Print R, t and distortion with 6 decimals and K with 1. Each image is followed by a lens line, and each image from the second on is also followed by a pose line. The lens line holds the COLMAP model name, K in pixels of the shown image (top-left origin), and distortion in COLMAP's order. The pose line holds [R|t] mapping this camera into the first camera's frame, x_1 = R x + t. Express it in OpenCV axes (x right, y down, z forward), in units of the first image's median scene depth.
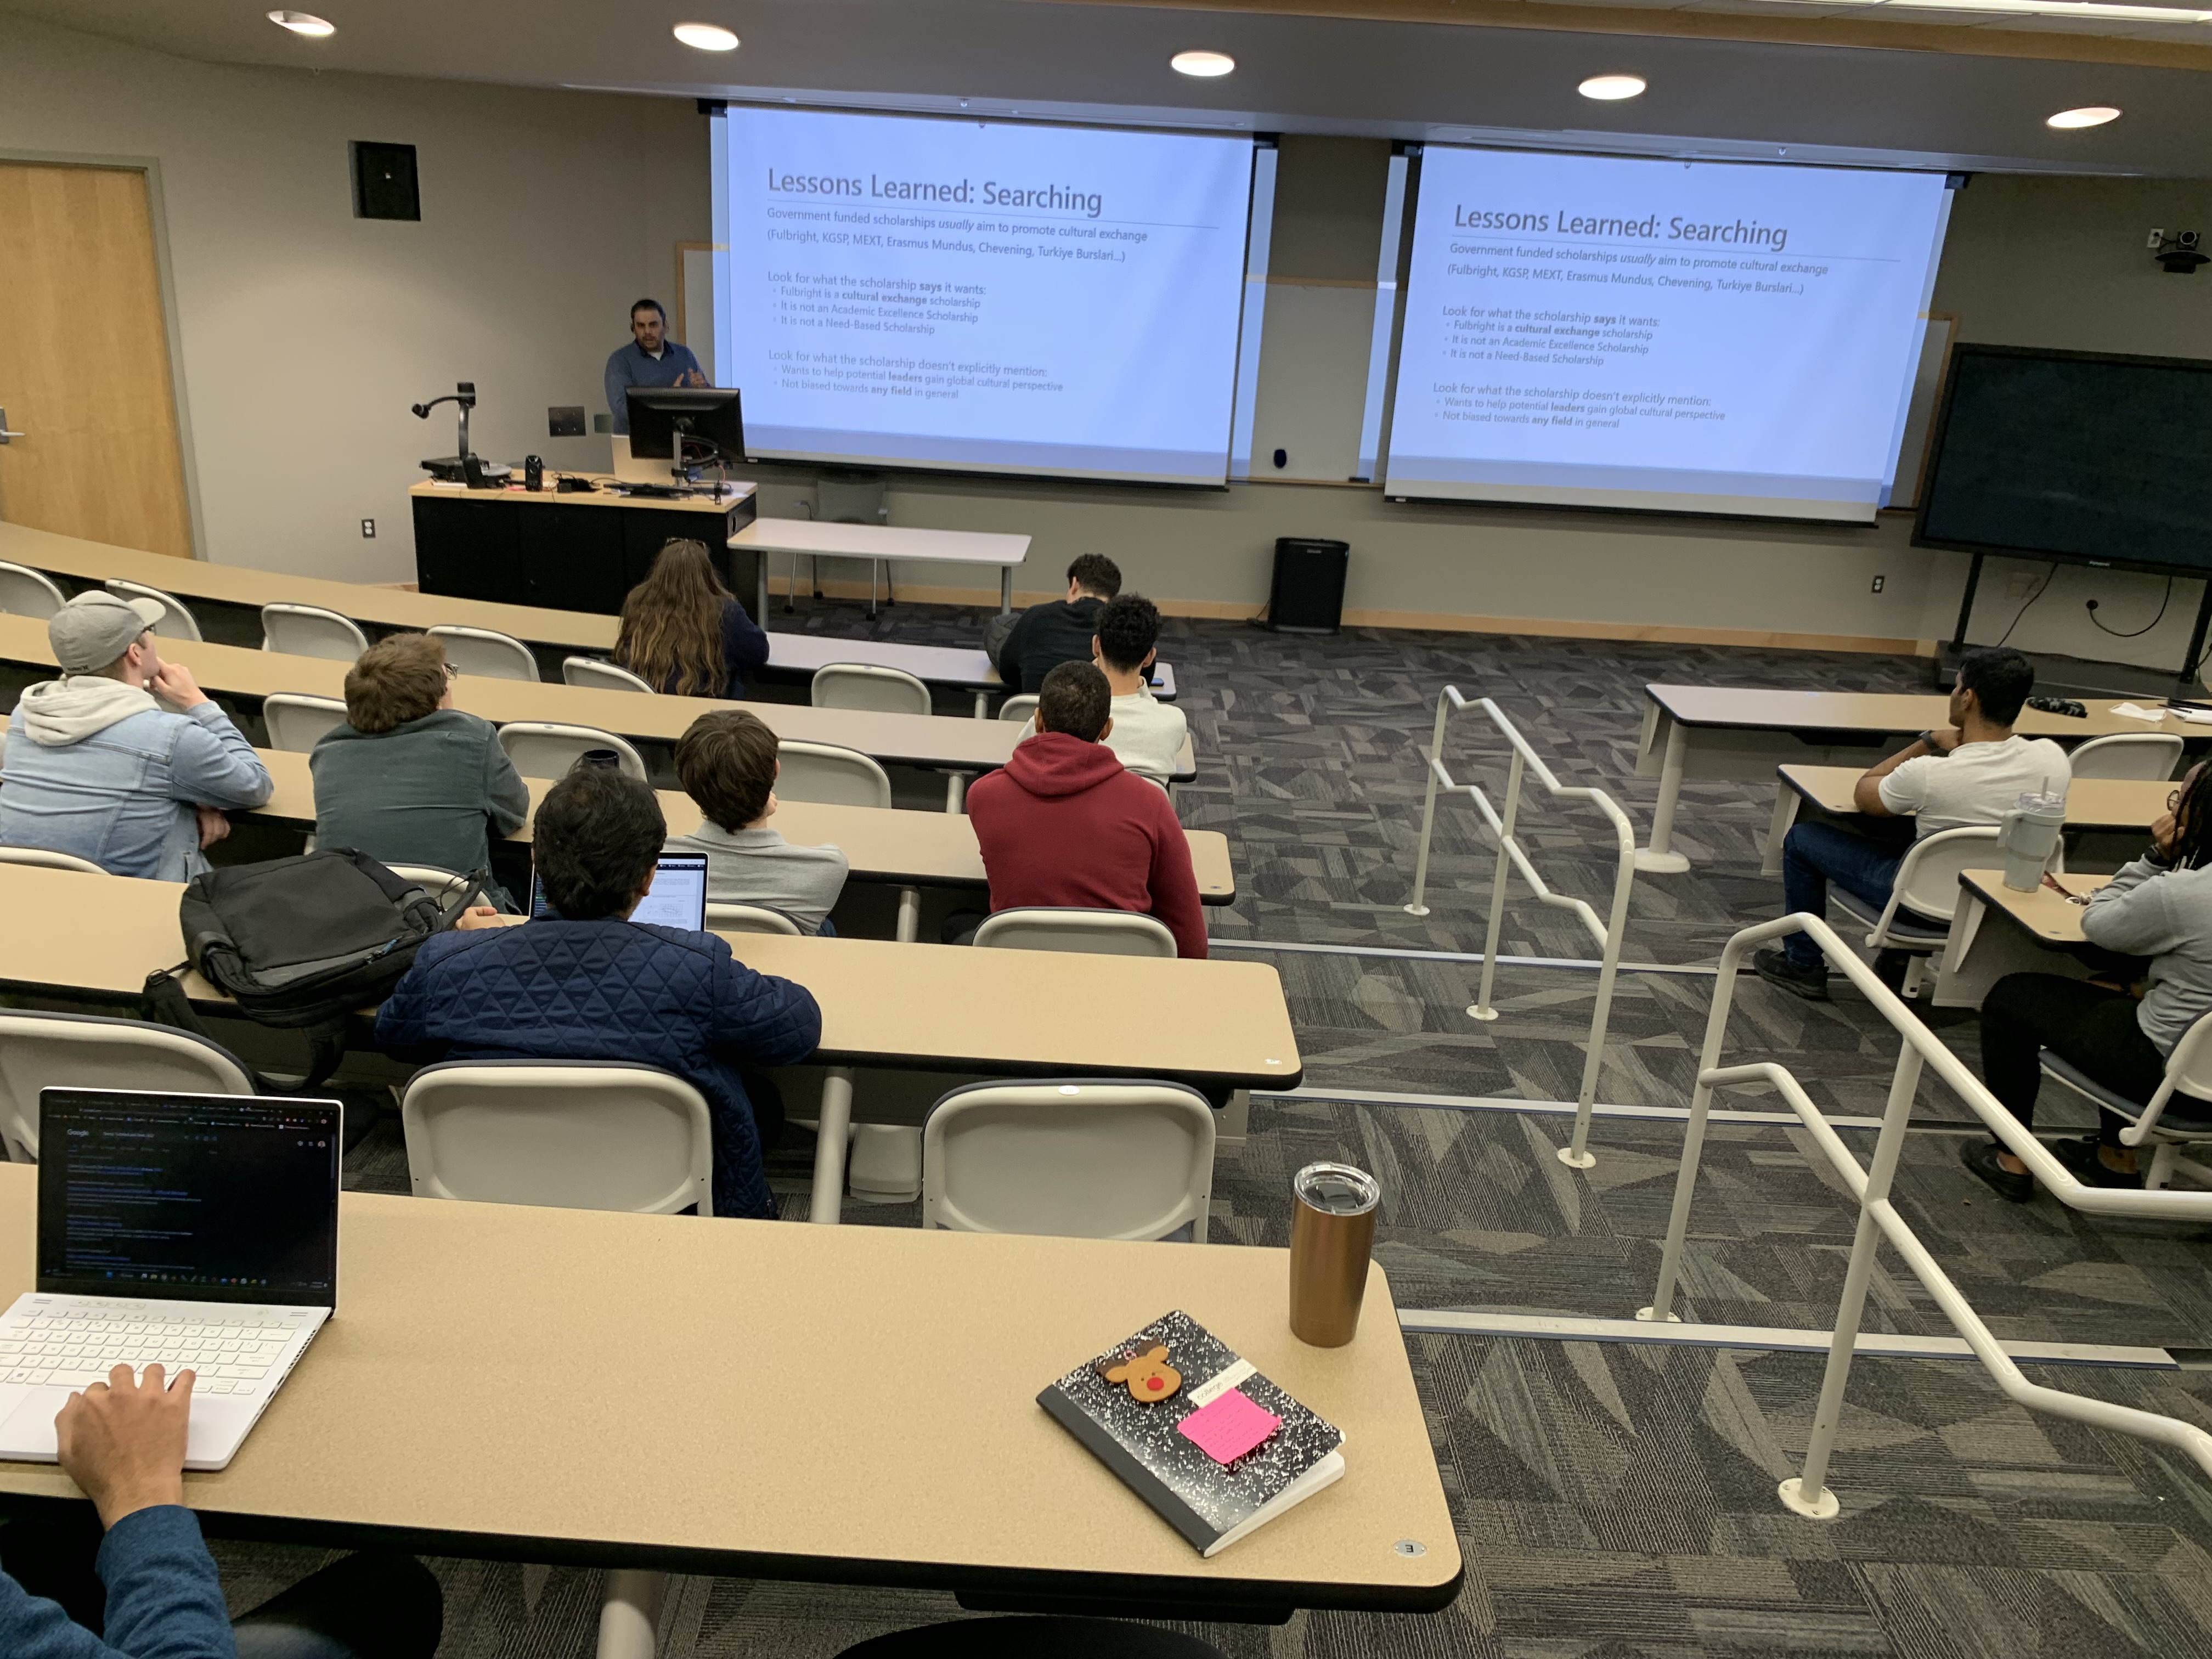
lens RADIAL K [[1692.1, 0, 1106.0], [0, 1692.1, 829.5], [0, 0, 1]] dist [-0.008350, -0.006433]
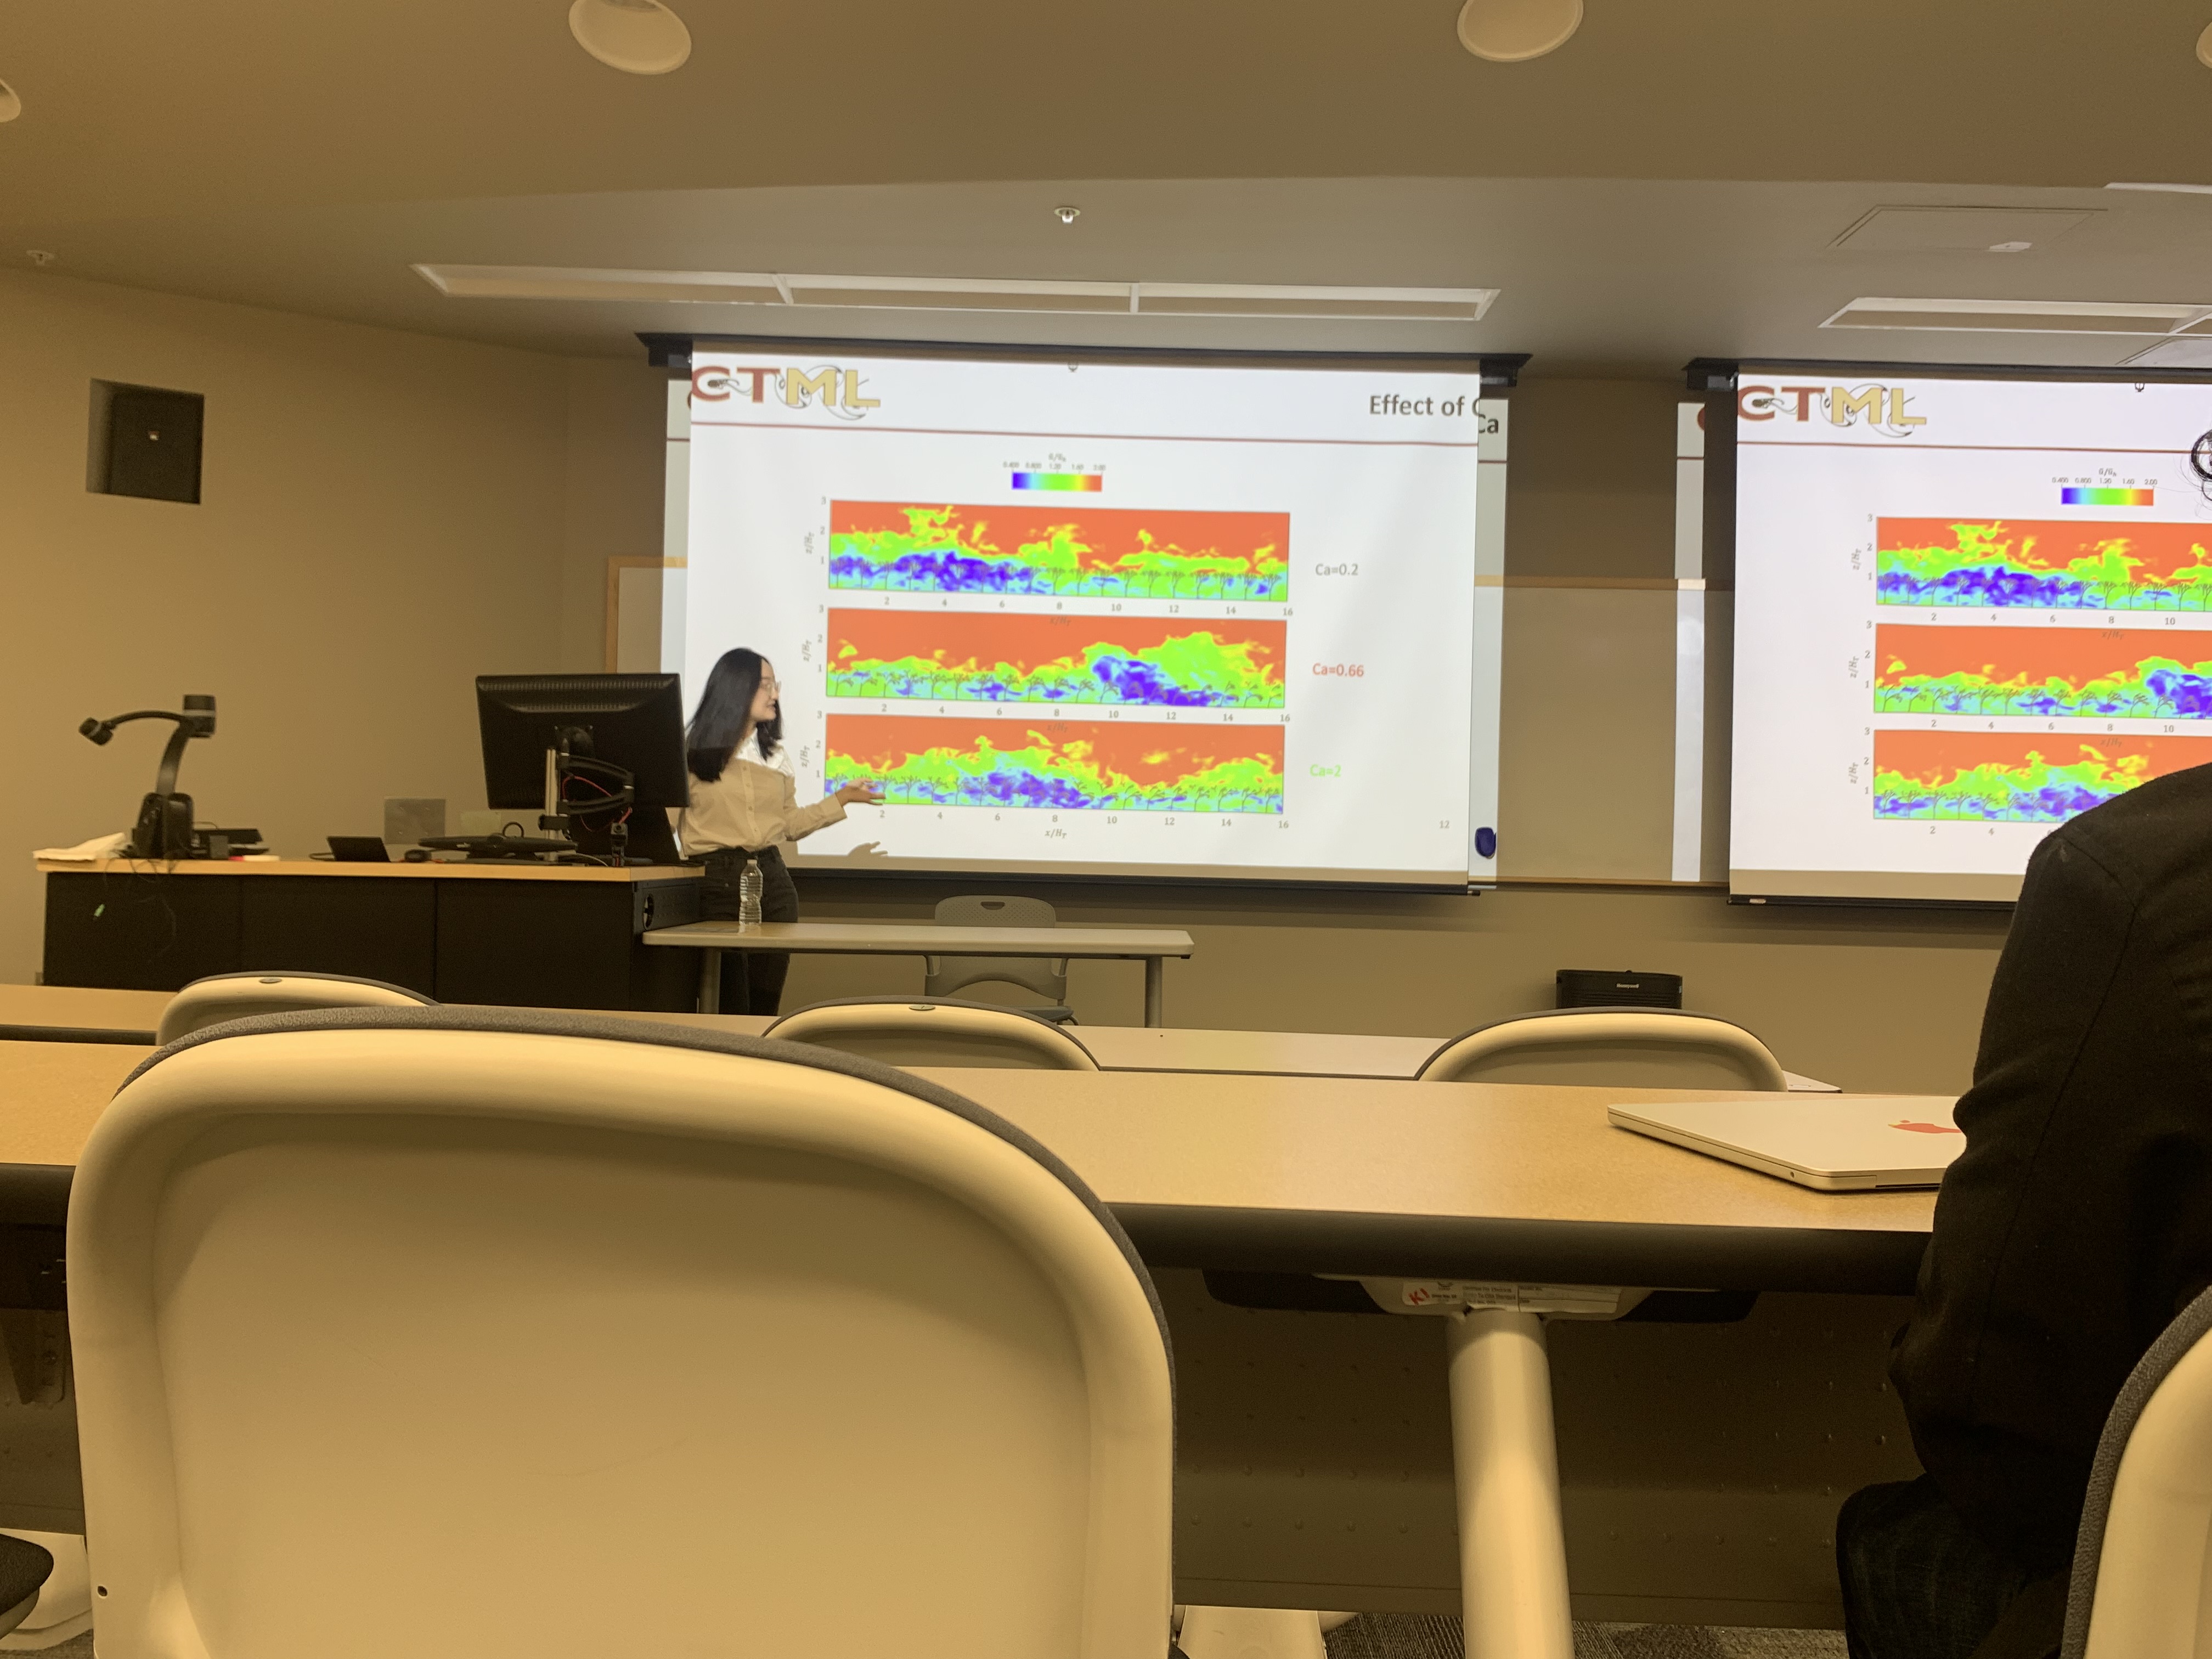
lens RADIAL K [[1811.4, 0, 1106.0], [0, 1811.4, 829.5], [0, 0, 1]] dist [-0.000992, -0.001966]
pose [[0.999600, -0.028261, -0.000485, -0.065223], [0.026692, 0.949501, -0.312625, -0.020514], [0.009295, 0.312487, 0.949876, 0.378372]]
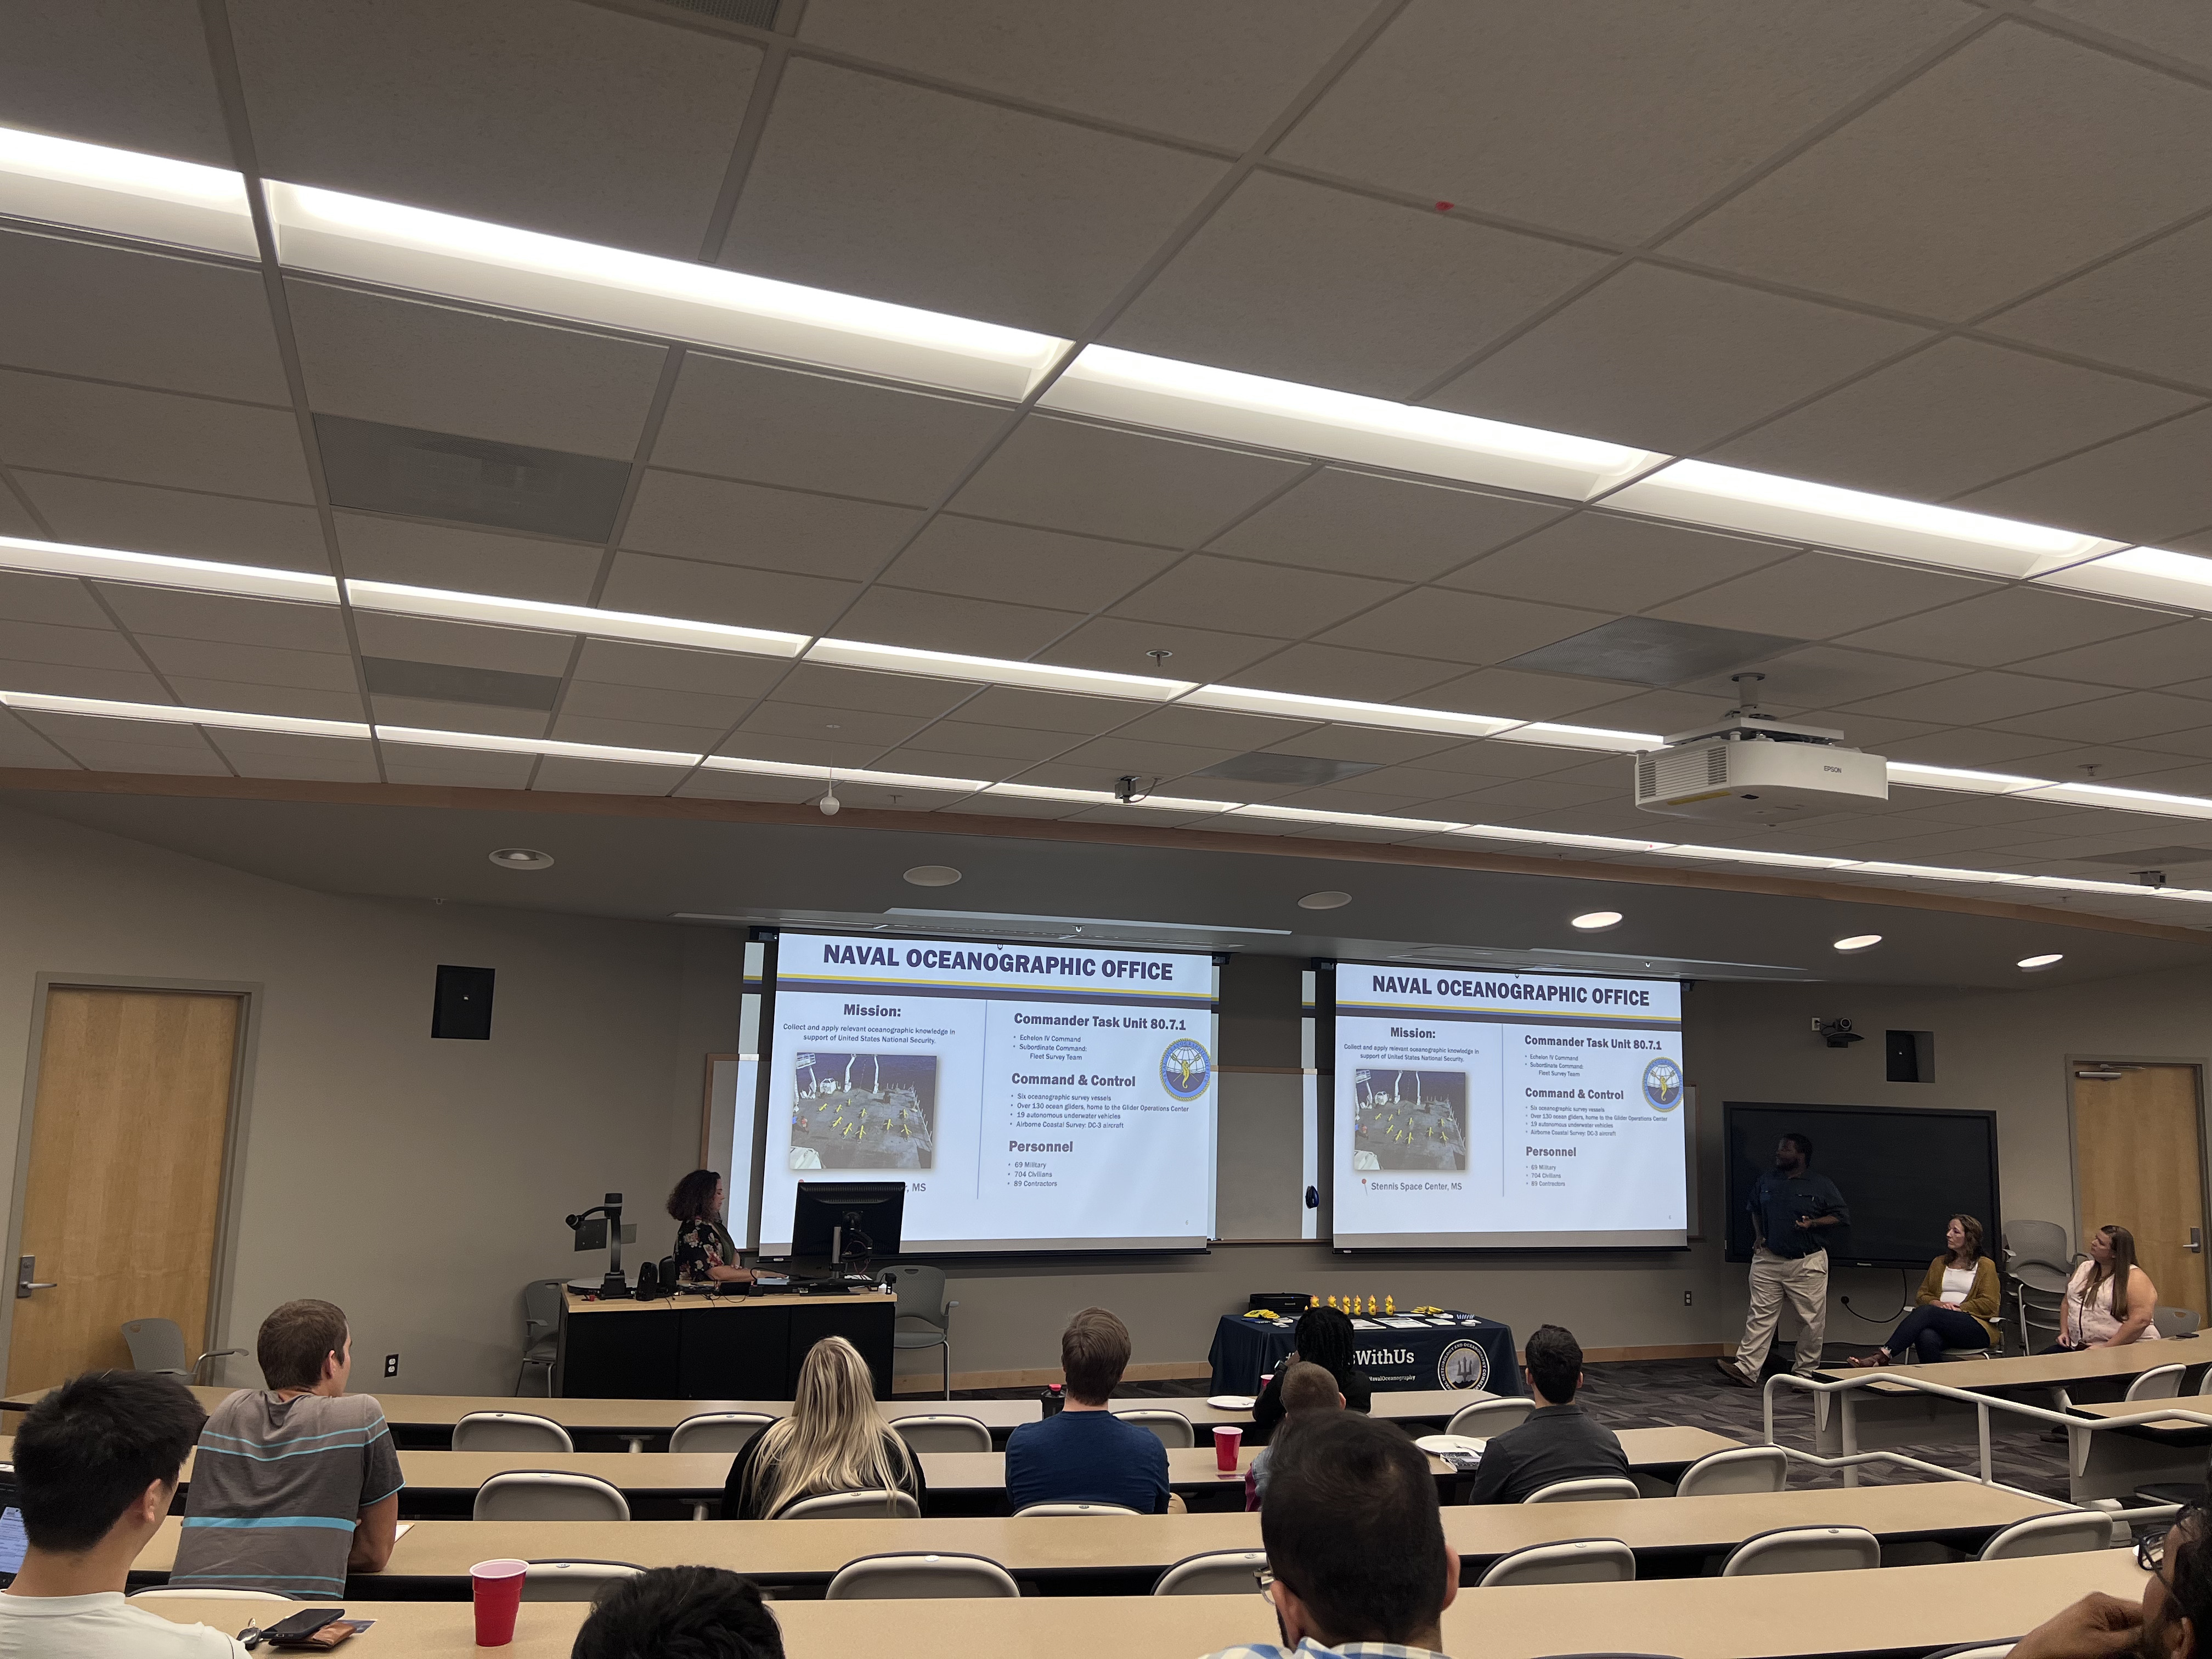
lens RADIAL K [[1695.0, 0, 1106.0], [0, 1695.0, 829.5], [0, 0, 1]] dist [-0.003148, -0.009304]
pose [[0.927977, 0.023683, 0.371884, -0.427483], [0.138321, 0.904786, -0.402778, -0.020895], [-0.346014, 0.425208, 0.836345, -0.009570]]
